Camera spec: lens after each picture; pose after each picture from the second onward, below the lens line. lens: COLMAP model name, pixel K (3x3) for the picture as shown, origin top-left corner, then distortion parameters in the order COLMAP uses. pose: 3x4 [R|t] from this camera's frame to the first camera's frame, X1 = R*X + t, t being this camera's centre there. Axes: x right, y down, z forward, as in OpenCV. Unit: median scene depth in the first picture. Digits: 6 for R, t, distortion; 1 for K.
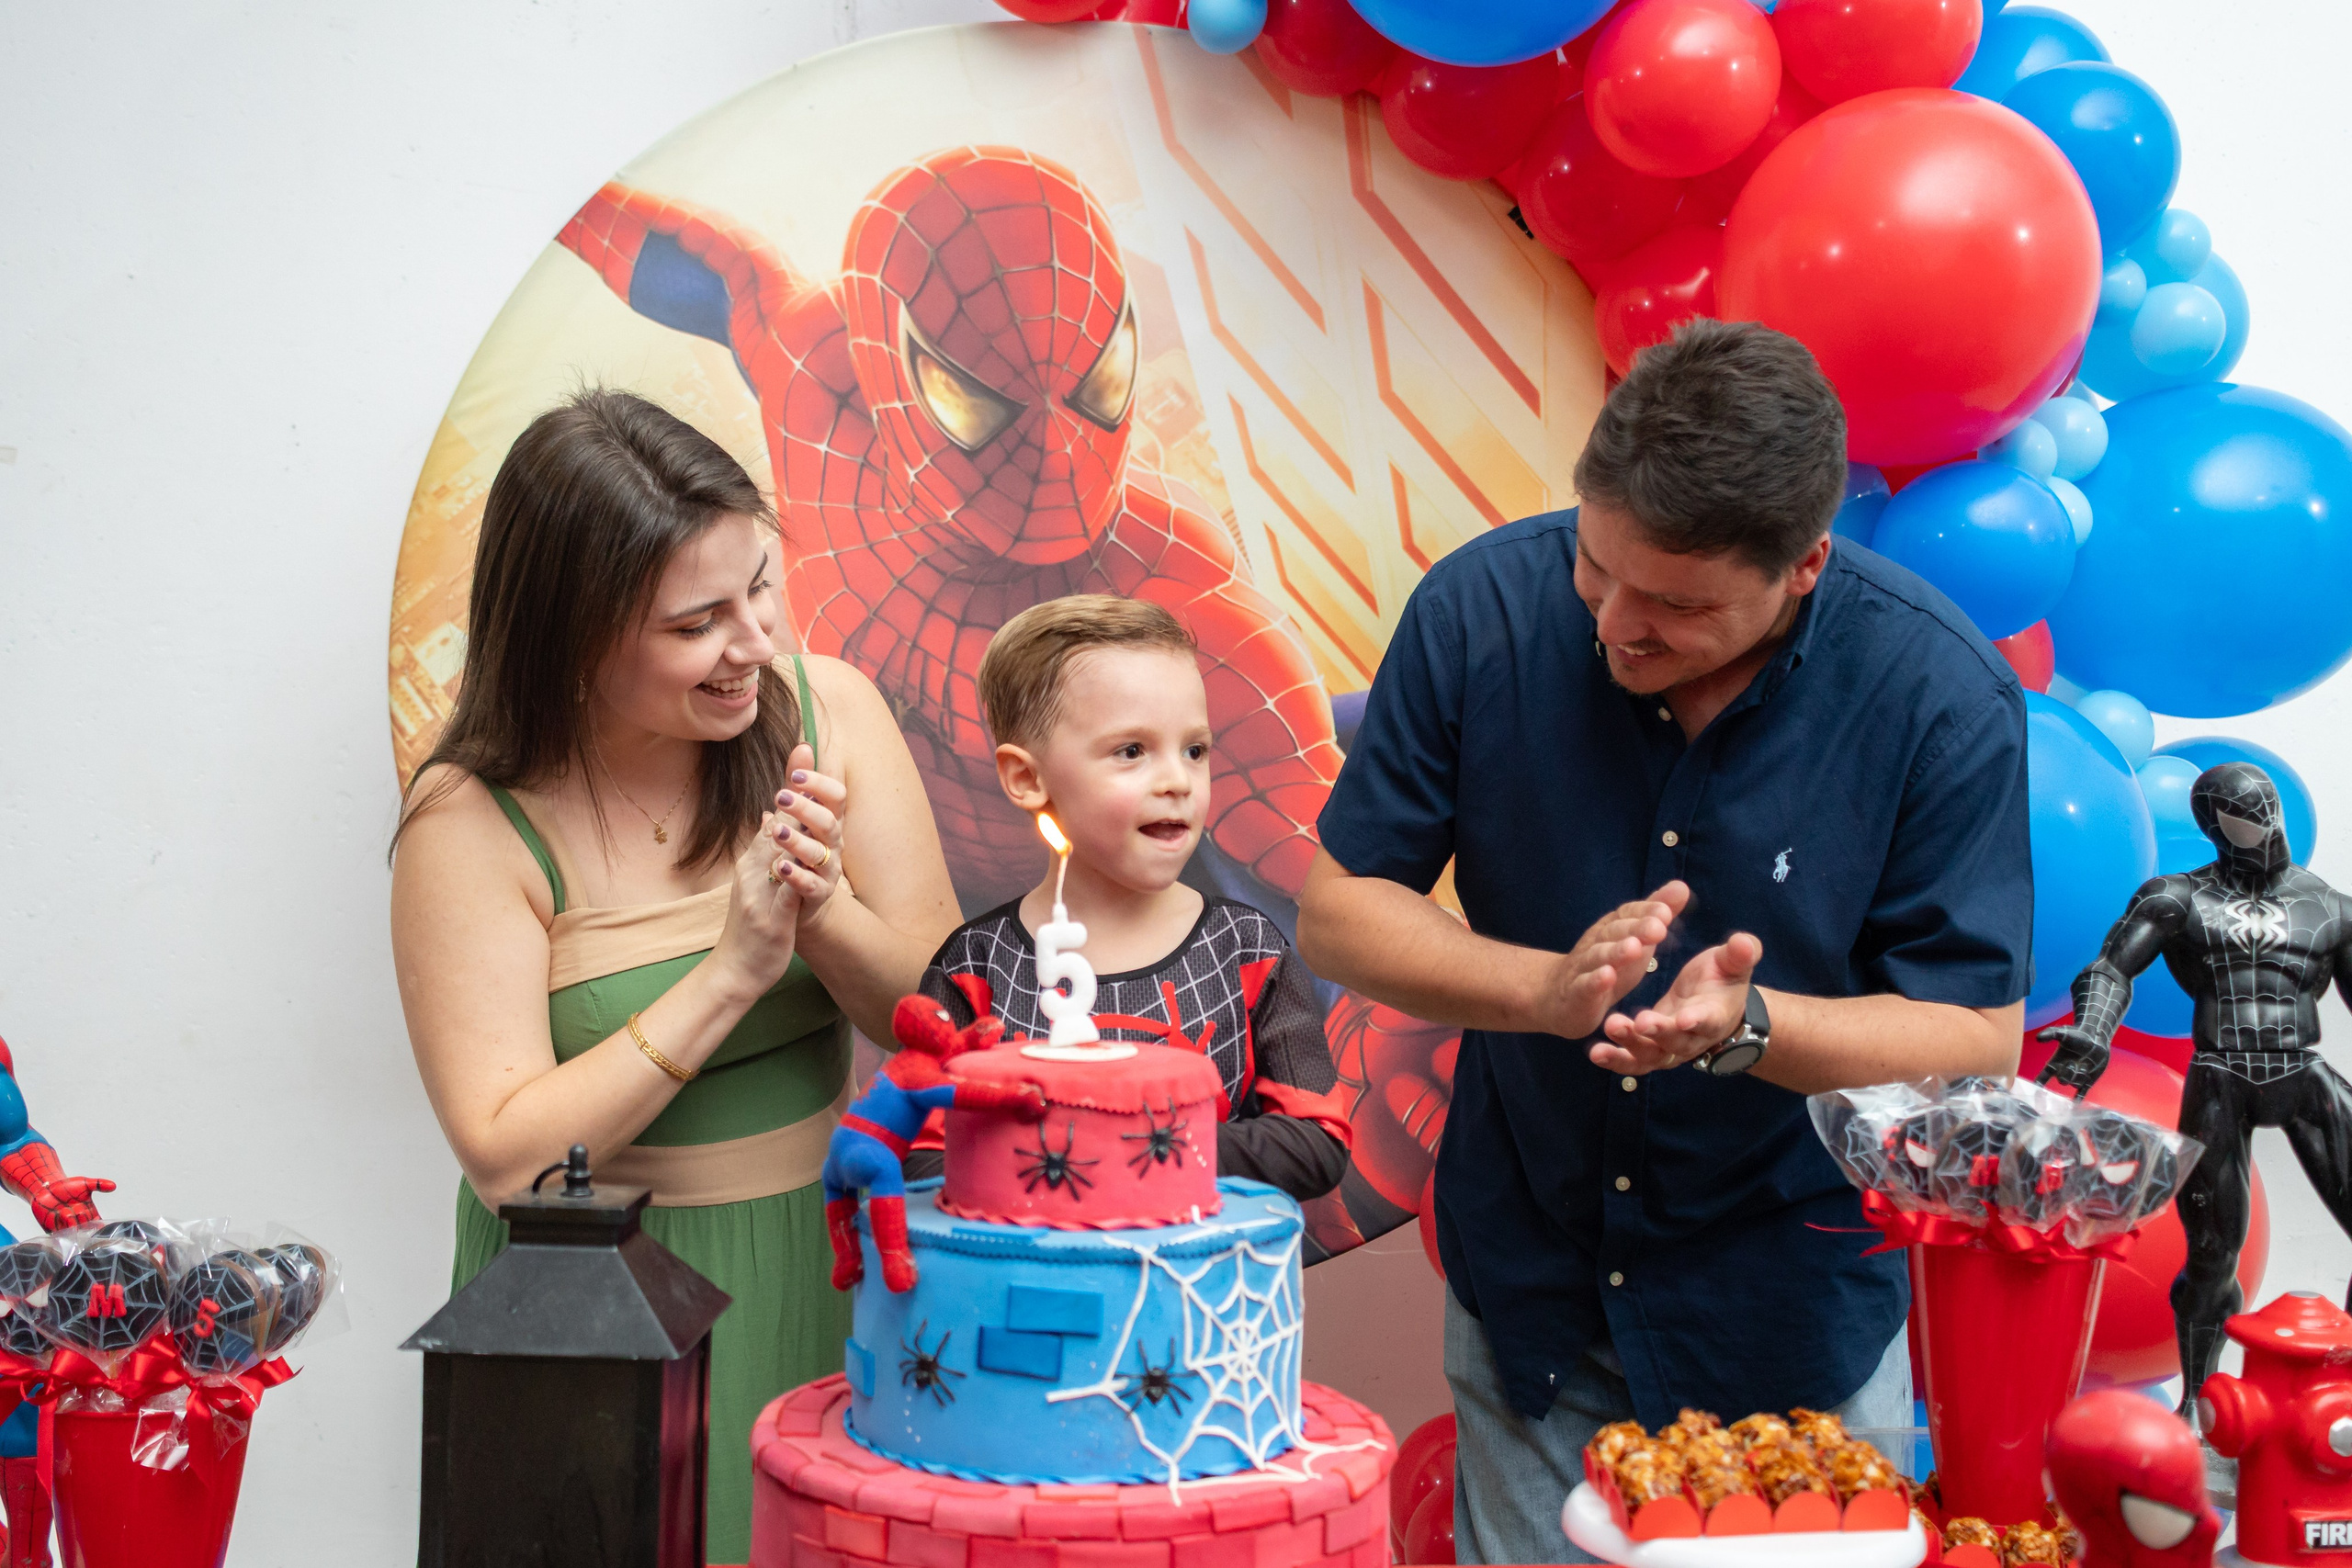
lens RADIAL K [[2490.3, 0, 1135.2], [0, 2490.3, 792.9], [0, 0, 1]] dist [-0.001846, -0.015173]
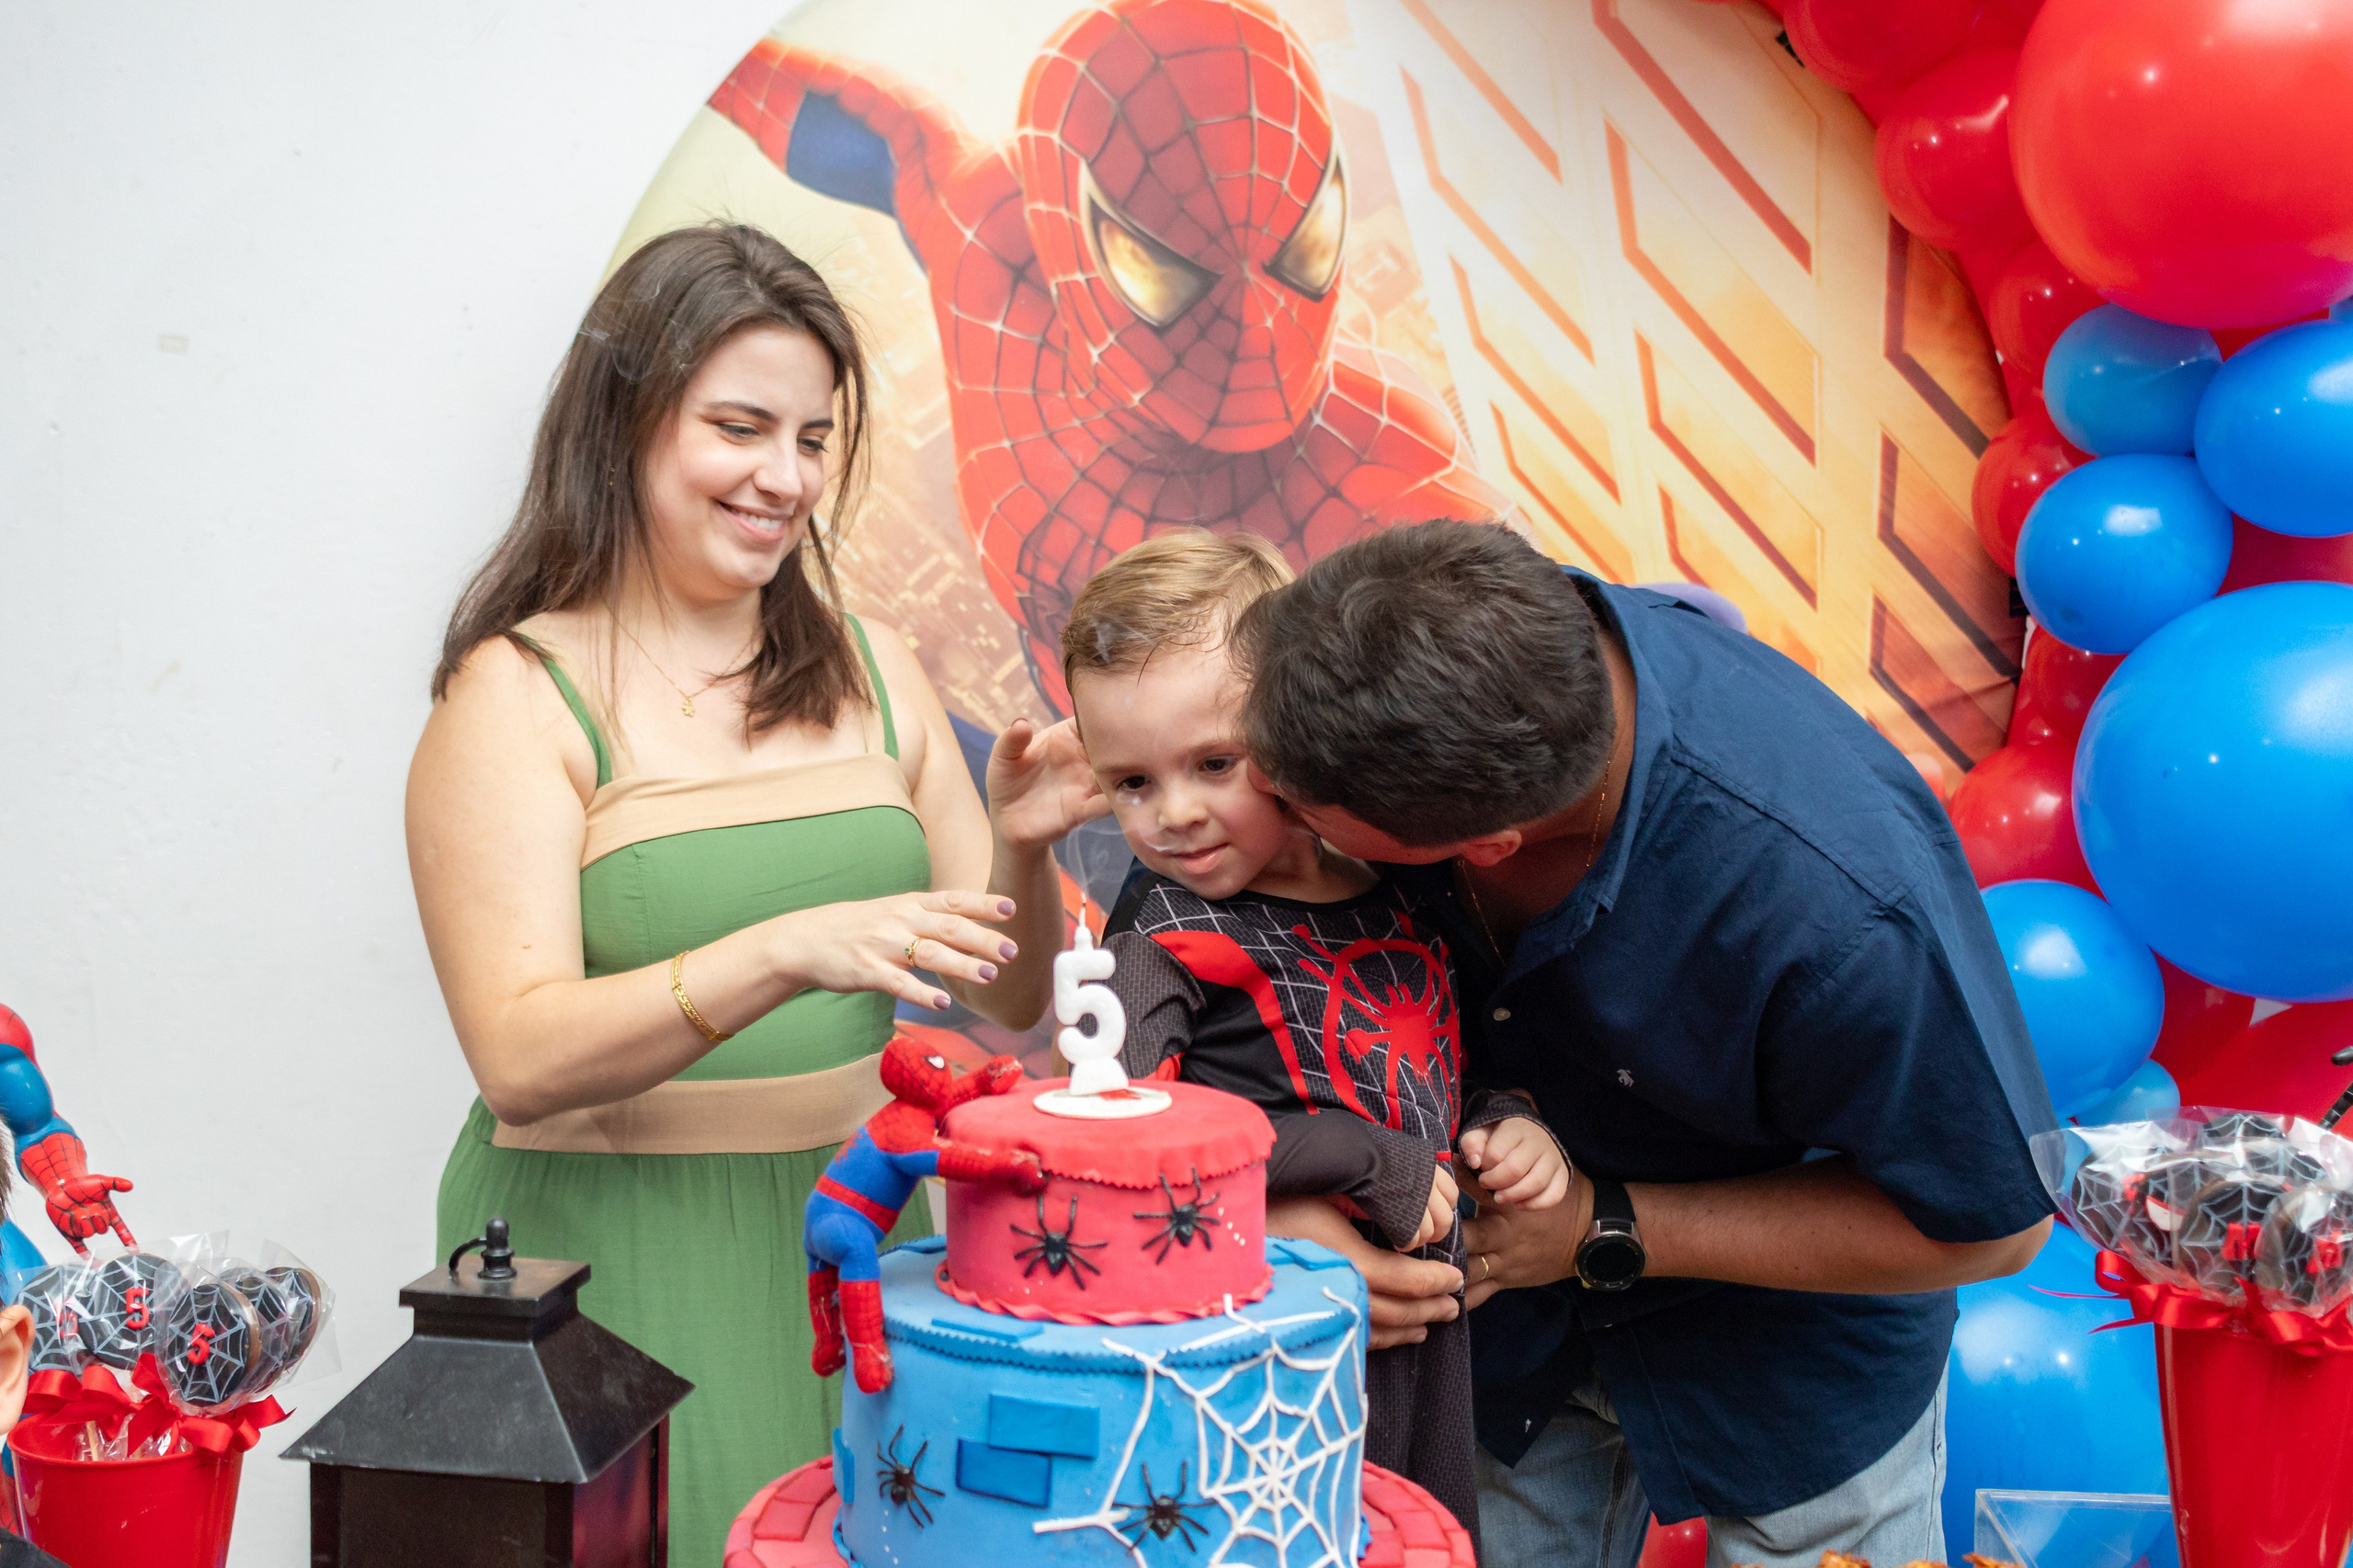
lens RADIAL K [[2565.4, 0, 1143.5], [0, 2565.4, 785.6], [0, 0, 1]] dist [0.002484, -0.002454]
pose [[0.991293, 0.004131, -0.131612, 0.092093], [0.003781, 0.998203, 0.059808, -0.048694], [0.131623, -0.059785, 0.989495, 0.125118]]
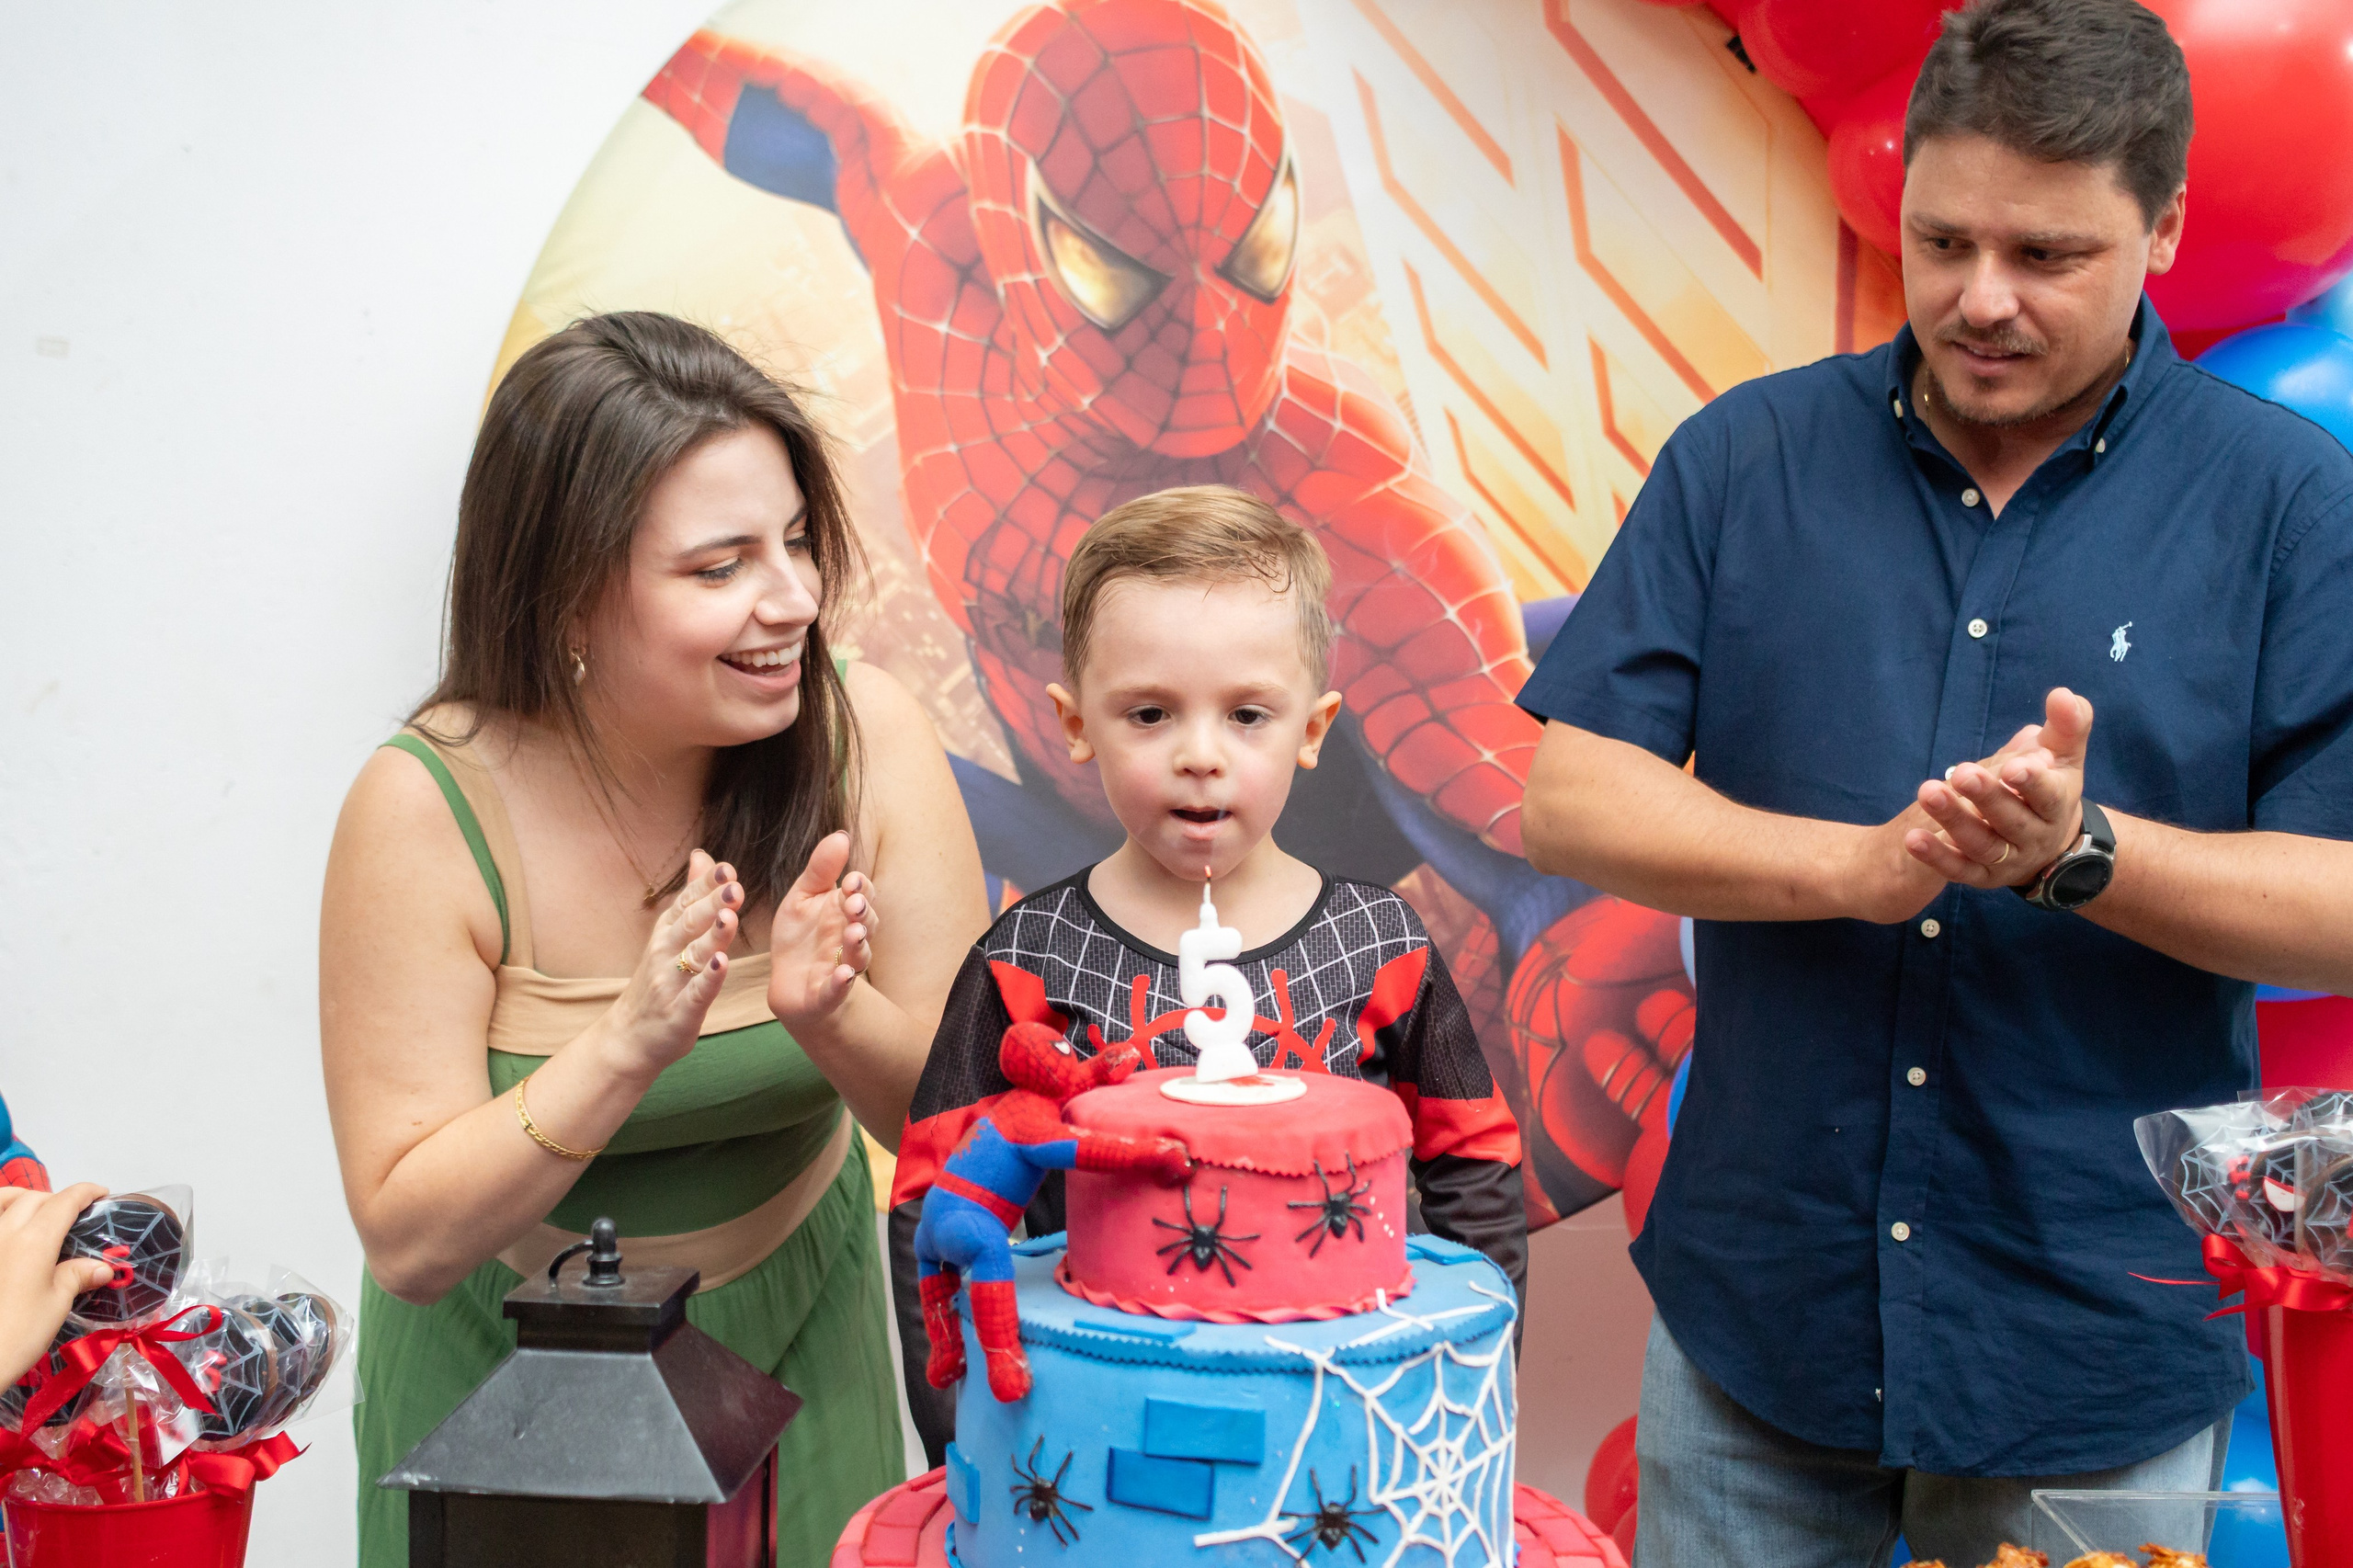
lens RADIAL K [[2565.4, 0, 1143.5], [0, 2565.4, 785.6], [0, 0, 1]] dist [0.002484, -0.002454]
pose [[0.998235, -0.004440, -0.059222, -0.001915], [0.006905, 0.999116, 0.041477, -0.024149], [0.058986, -0.041813, 0.997383, 0.157806]]
